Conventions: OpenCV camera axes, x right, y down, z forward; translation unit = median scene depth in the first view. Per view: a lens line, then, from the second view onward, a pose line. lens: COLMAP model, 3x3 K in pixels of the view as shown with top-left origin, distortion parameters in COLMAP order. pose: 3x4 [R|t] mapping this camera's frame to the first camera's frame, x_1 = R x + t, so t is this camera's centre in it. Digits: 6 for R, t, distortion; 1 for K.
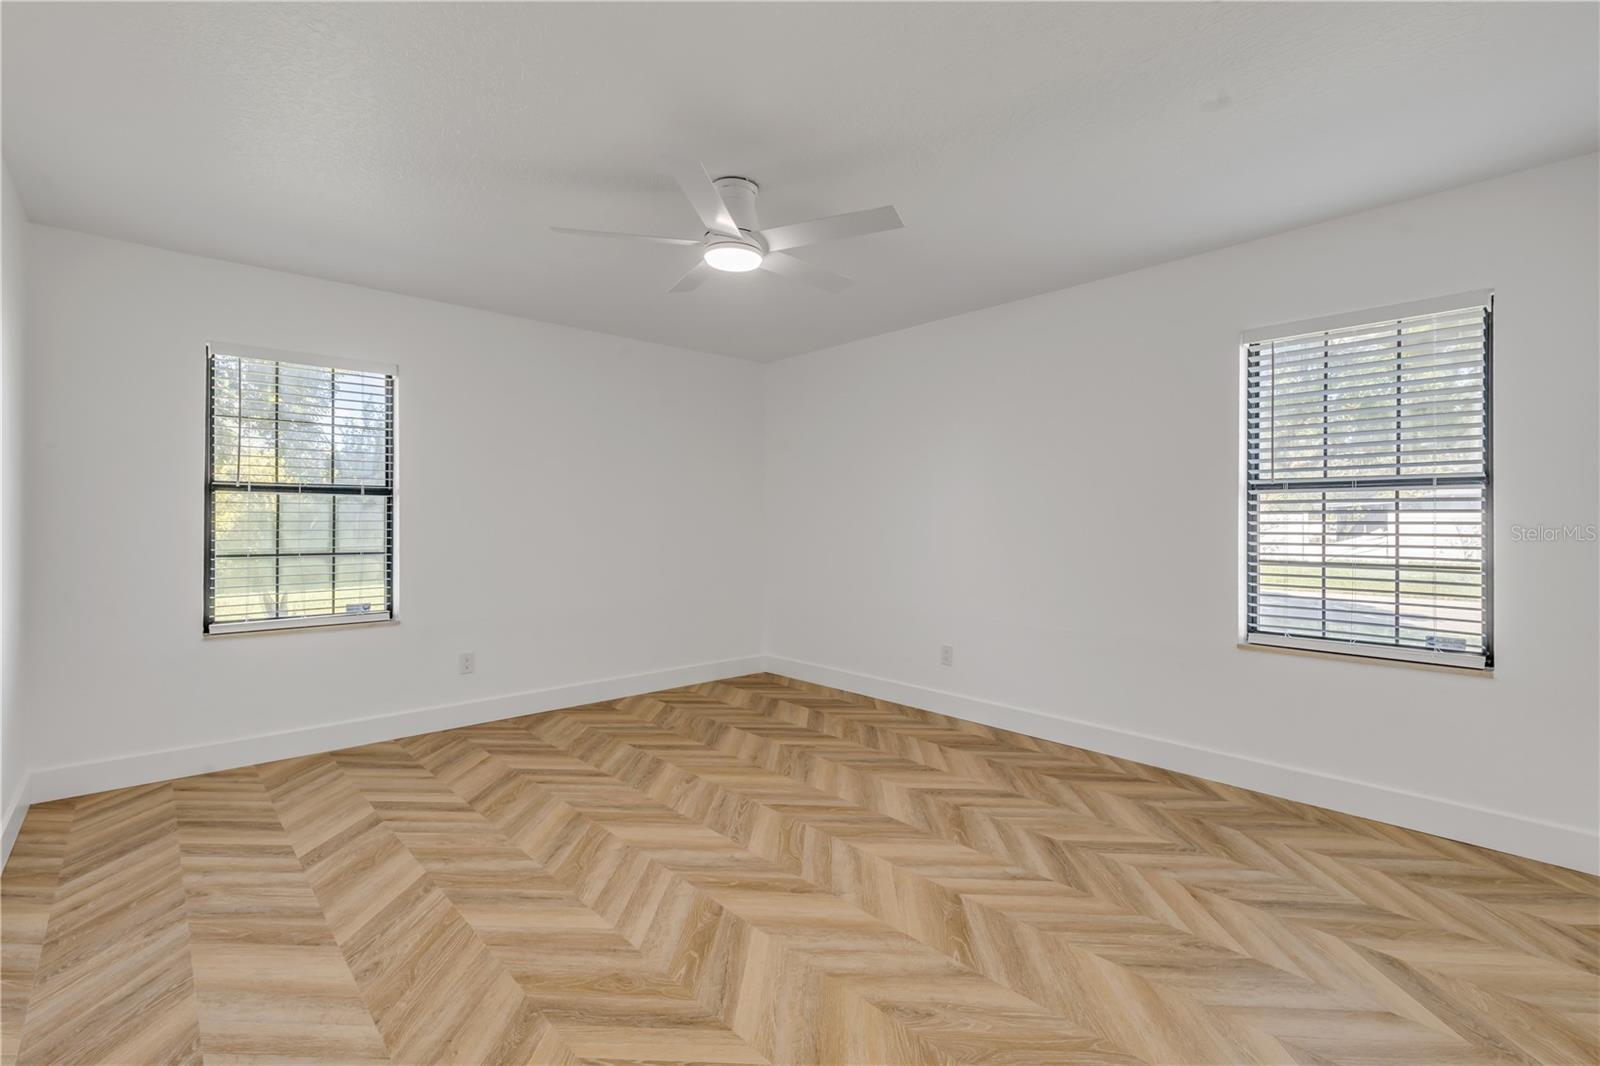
lens RADIAL K [[717.6, 0, 793.7], [0, 717.6, 541.3], [0, 0, 1]] dist [0.007256, -0.002441]
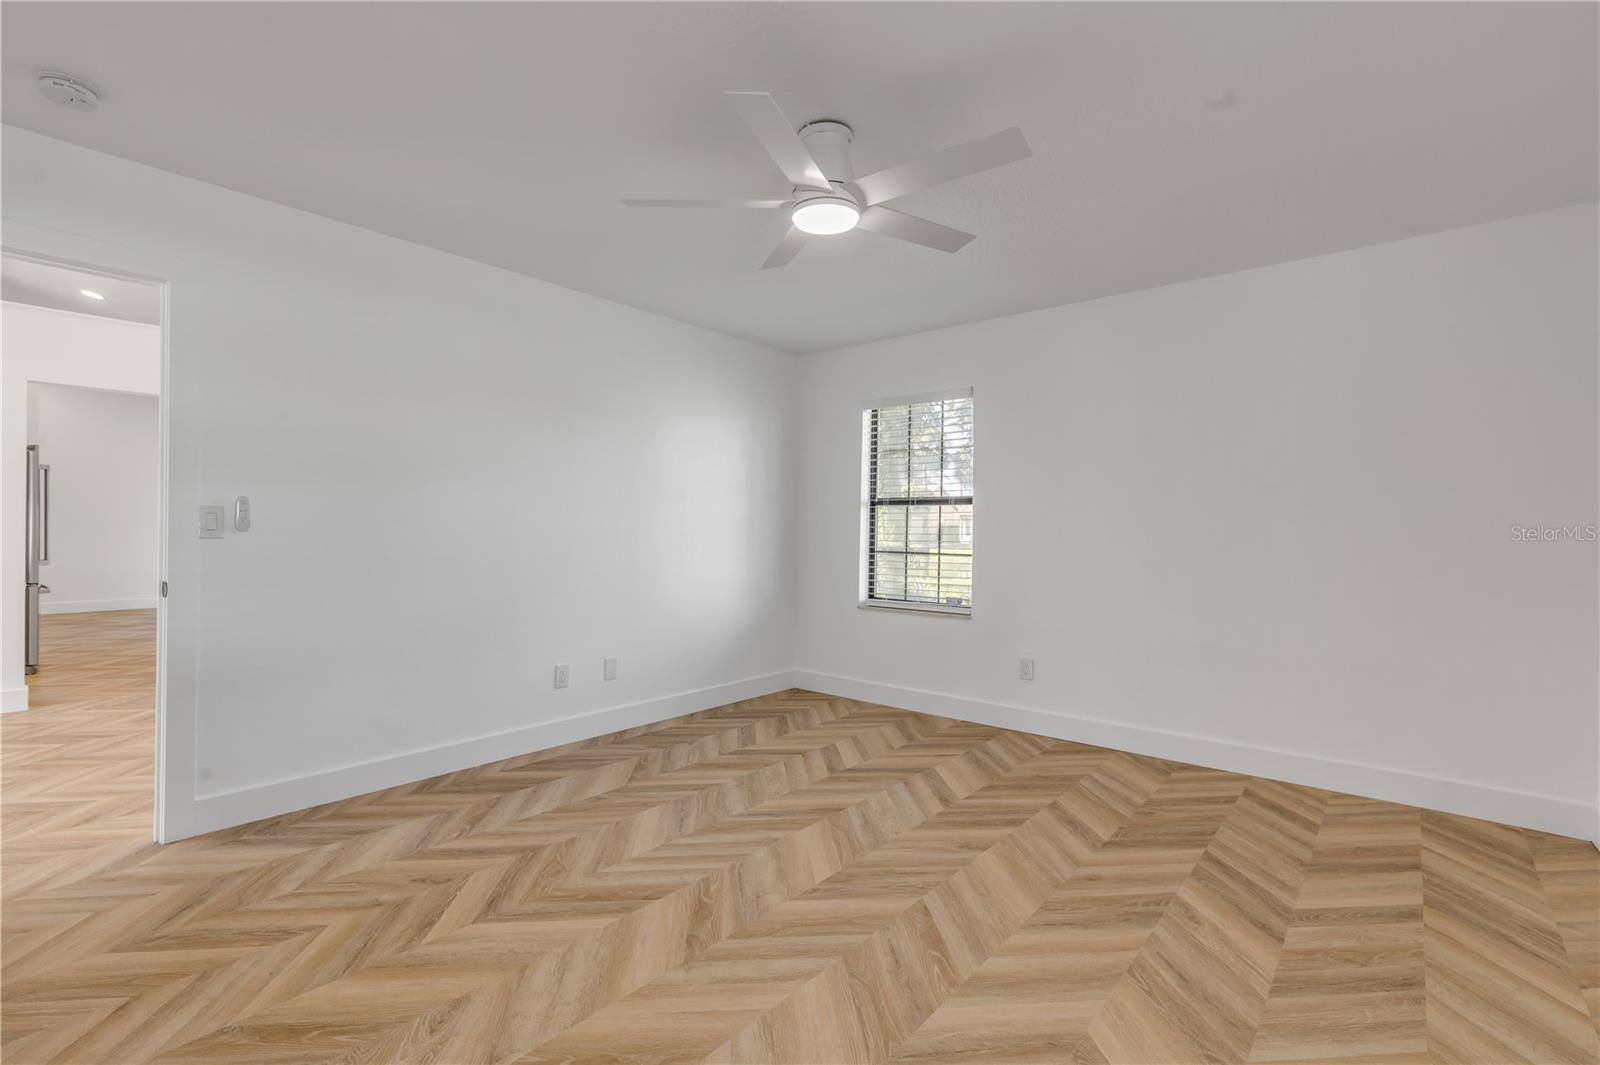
lens RADIAL K [[717.6, 0, 792.5], [0, 717.6, 536.7], [0, 0, 1]] dist [0.007256, -0.002441]
pose [[0.147818, 0.013839, -0.988918, 0.595501], [-0.033310, 0.999404, 0.009007, -0.016037], [0.988454, 0.031610, 0.148191, 0.646701]]
